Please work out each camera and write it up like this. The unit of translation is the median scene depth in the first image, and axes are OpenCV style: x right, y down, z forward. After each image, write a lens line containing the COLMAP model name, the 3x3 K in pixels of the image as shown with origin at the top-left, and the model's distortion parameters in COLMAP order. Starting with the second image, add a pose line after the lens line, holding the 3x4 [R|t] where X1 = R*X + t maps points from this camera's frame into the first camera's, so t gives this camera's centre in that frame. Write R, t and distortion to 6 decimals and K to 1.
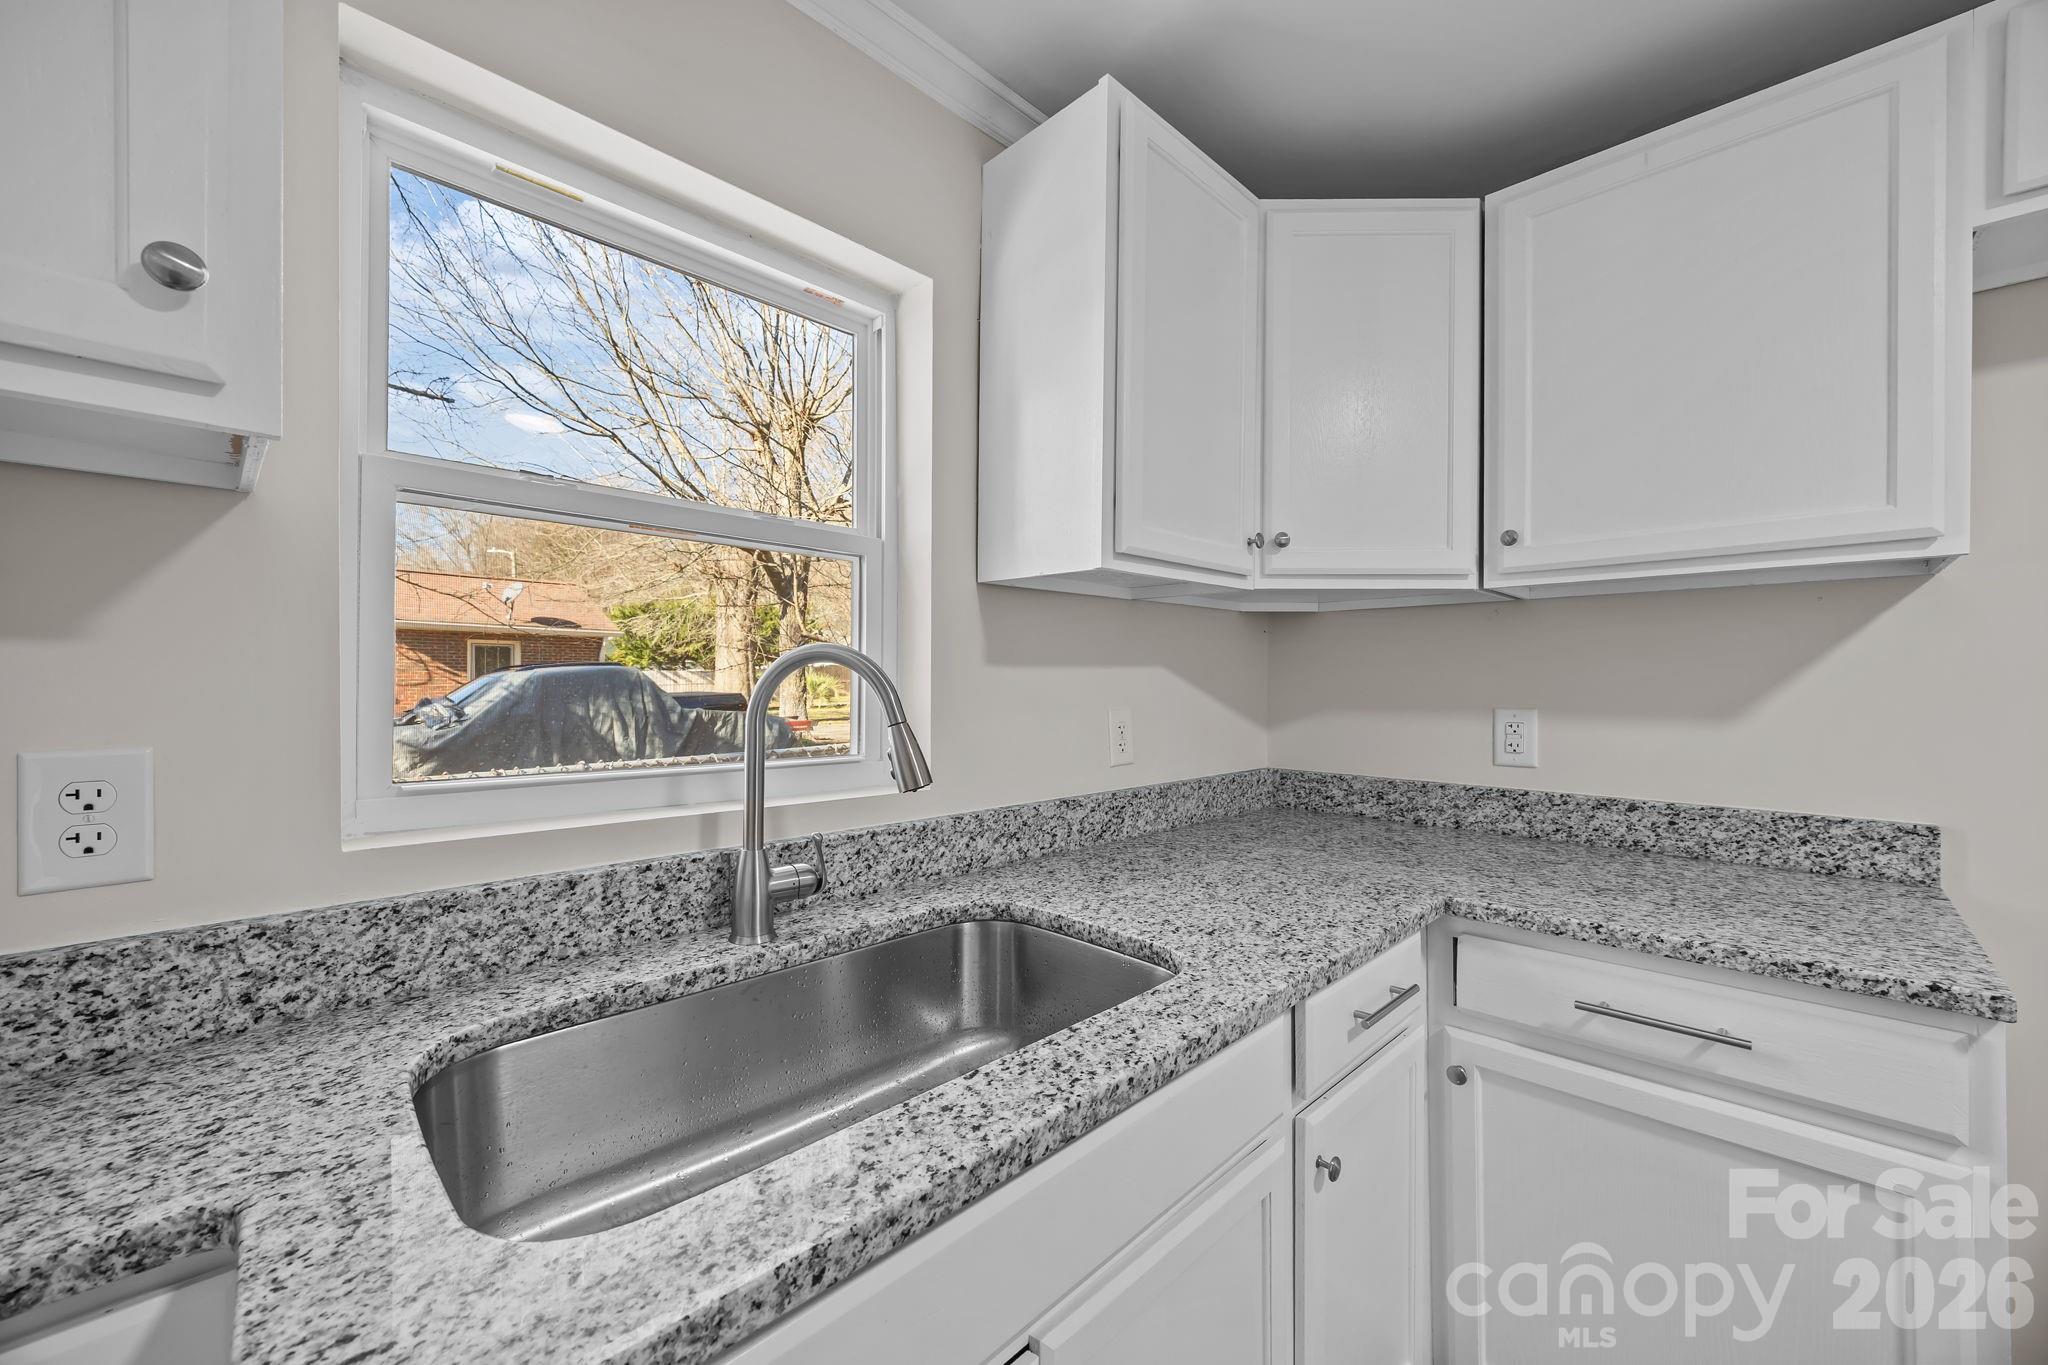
lens RADIAL K [[789.1, 0, 1031.9], [0, 789.1, 684.9], [0, 0, 1]] dist [-0.003428, -0.000623]
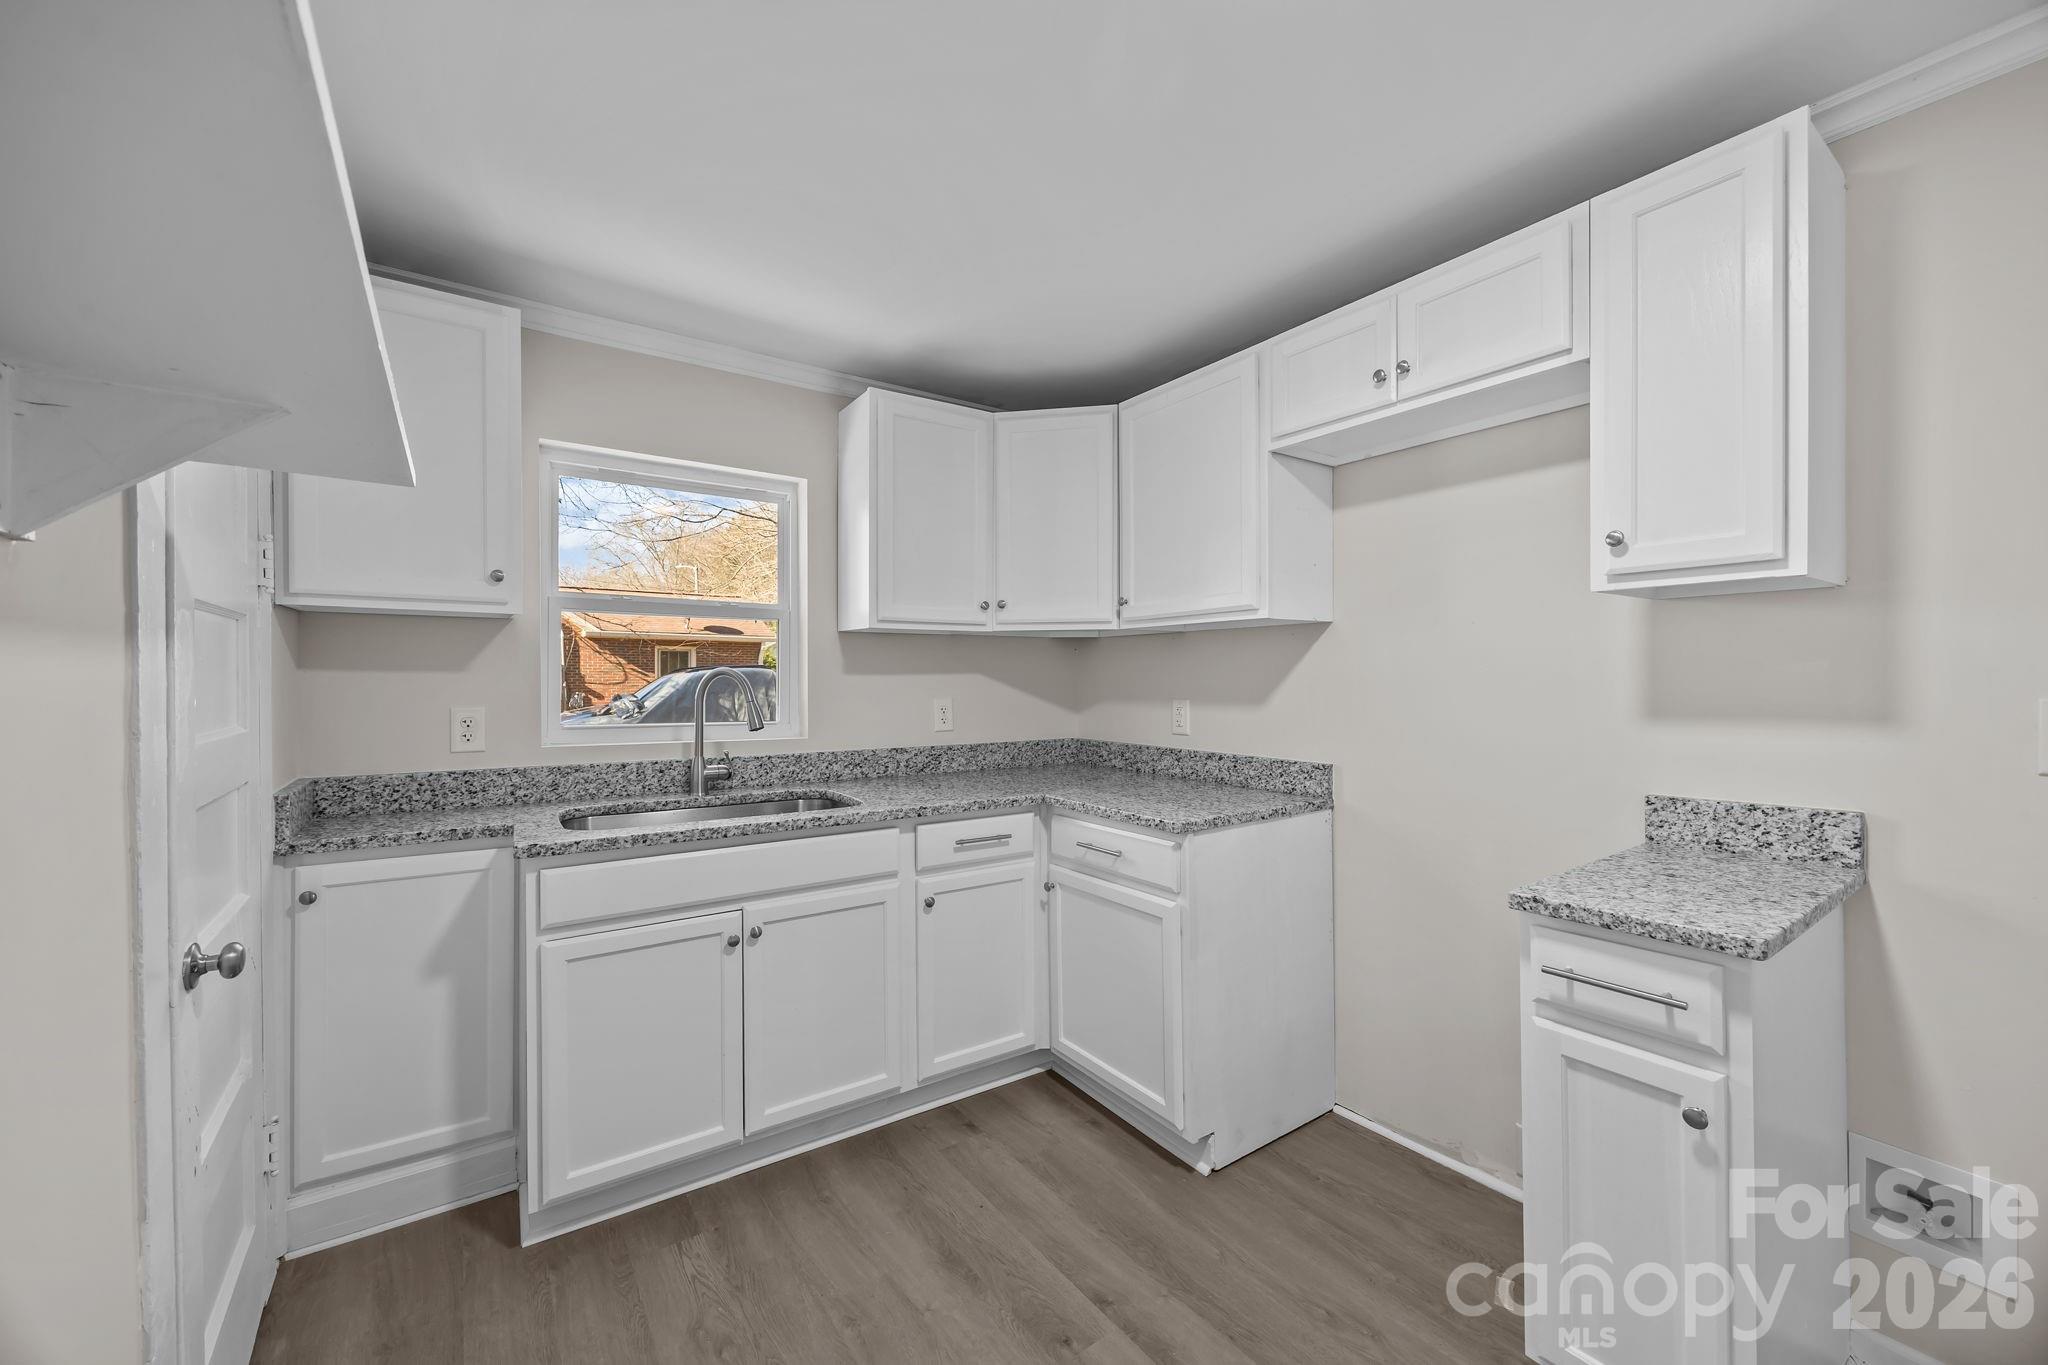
lens RADIAL K [[789.1, 0, 1034.2], [0, 789.1, 685.0], [0, 0, 1]] dist [-0.003428, -0.000623]
pose [[0.983185, -0.001322, -0.182609, 0.746194], [0.001894, 0.999994, 0.002959, -0.005276], [0.182604, -0.003256, 0.983181, -0.788288]]
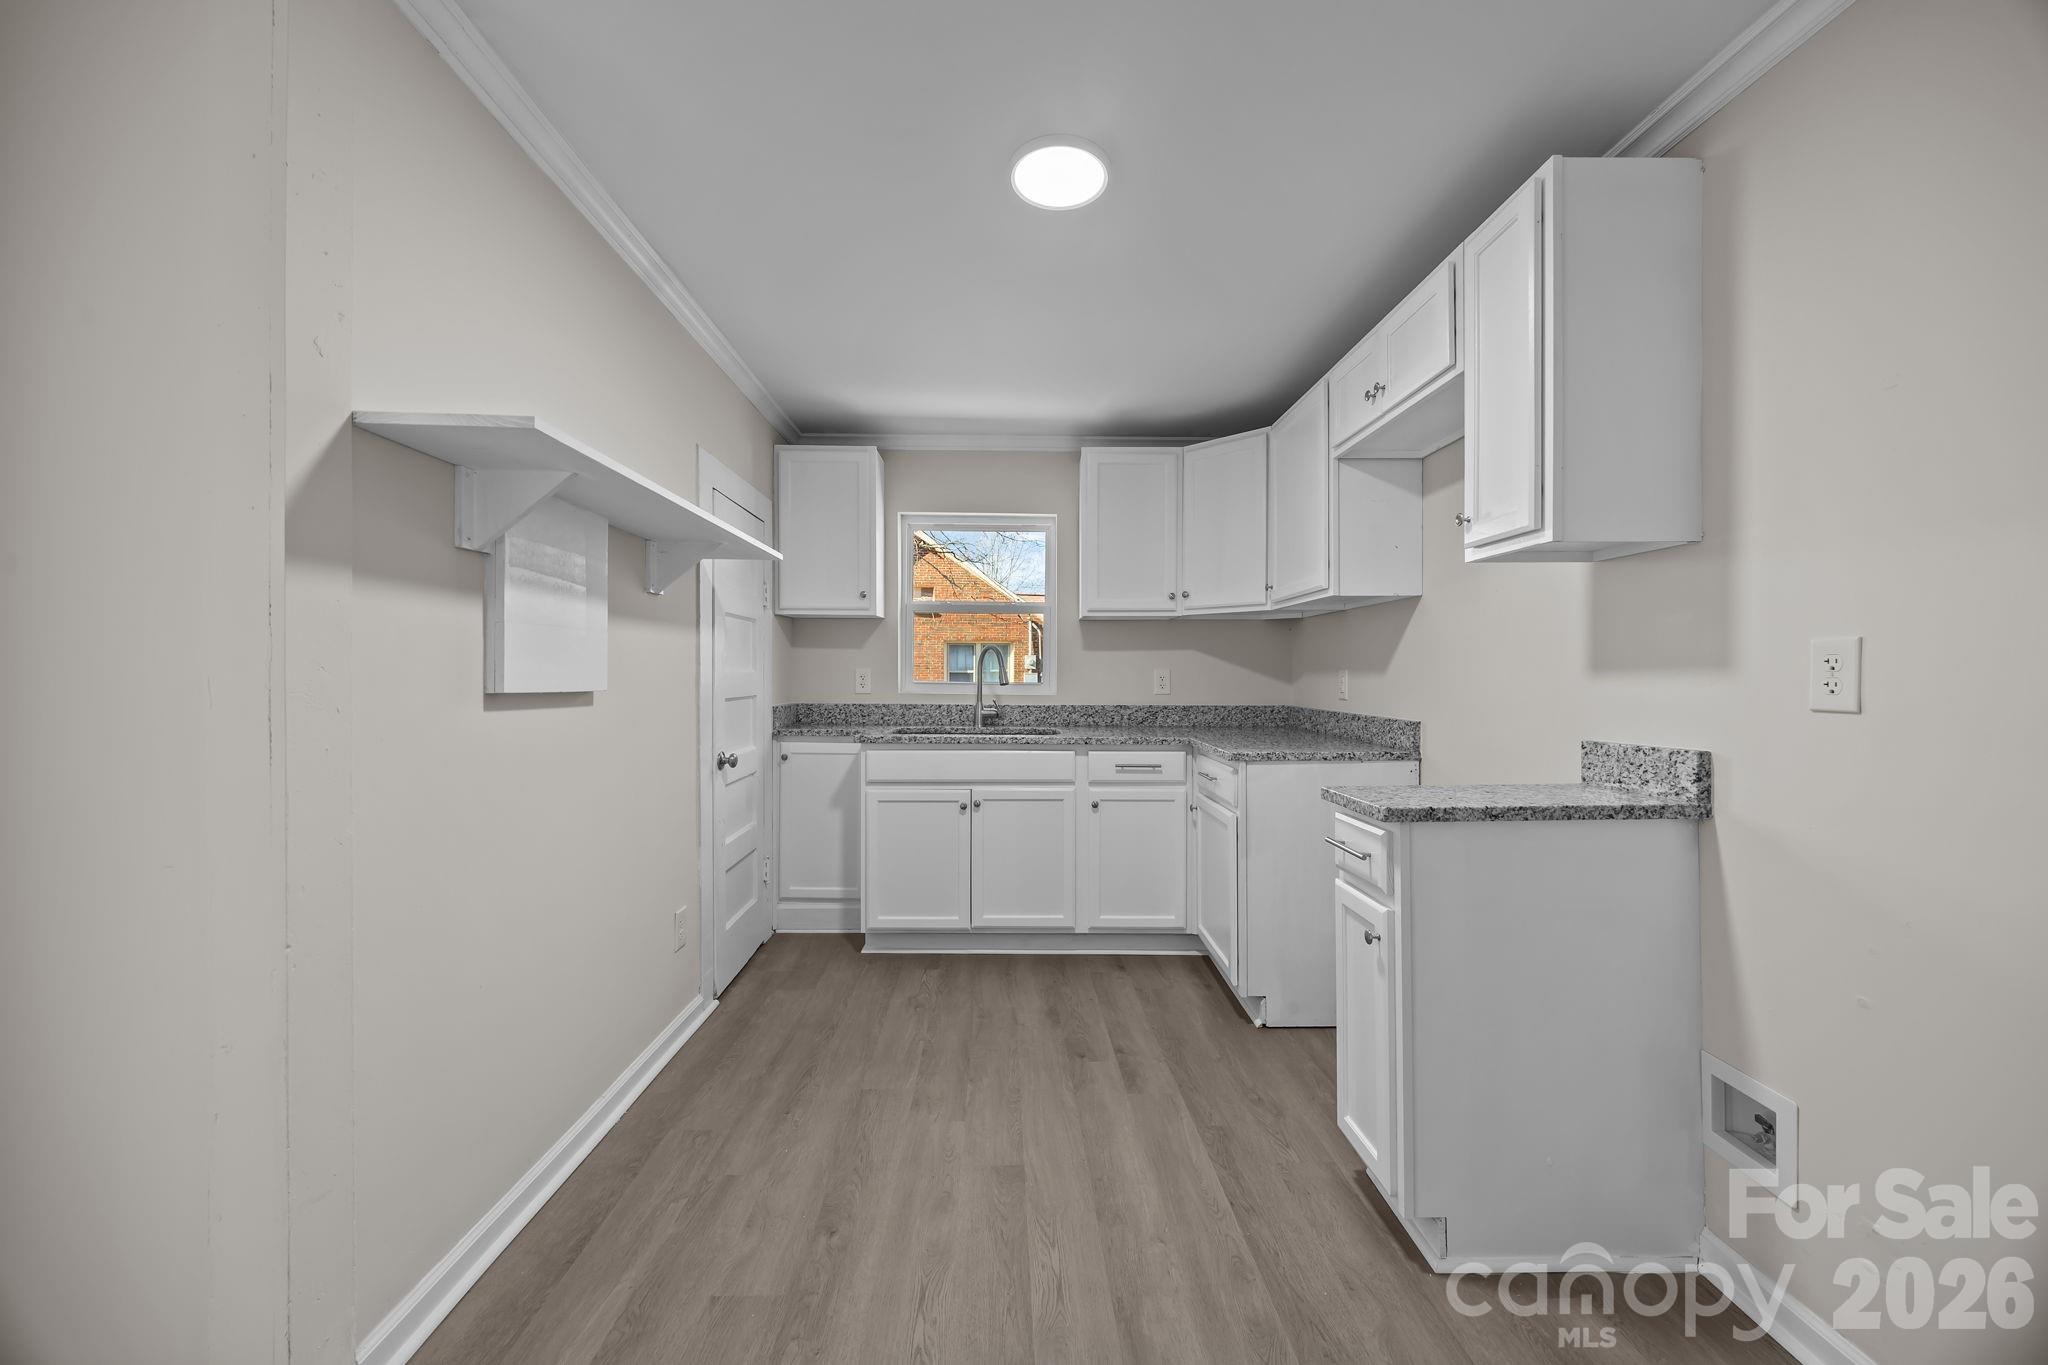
lens RADIAL K [[789.1, 0, 1022.1], [0, 789.1, 680.9], [0, 0, 1]] dist [-0.003428, -0.000623]
pose [[0.711320, 0.007774, -0.702825, 1.677902], [-0.005888, 0.999970, 0.005101, 0.064615], [0.702843, 0.000510, 0.711344, -1.037958]]
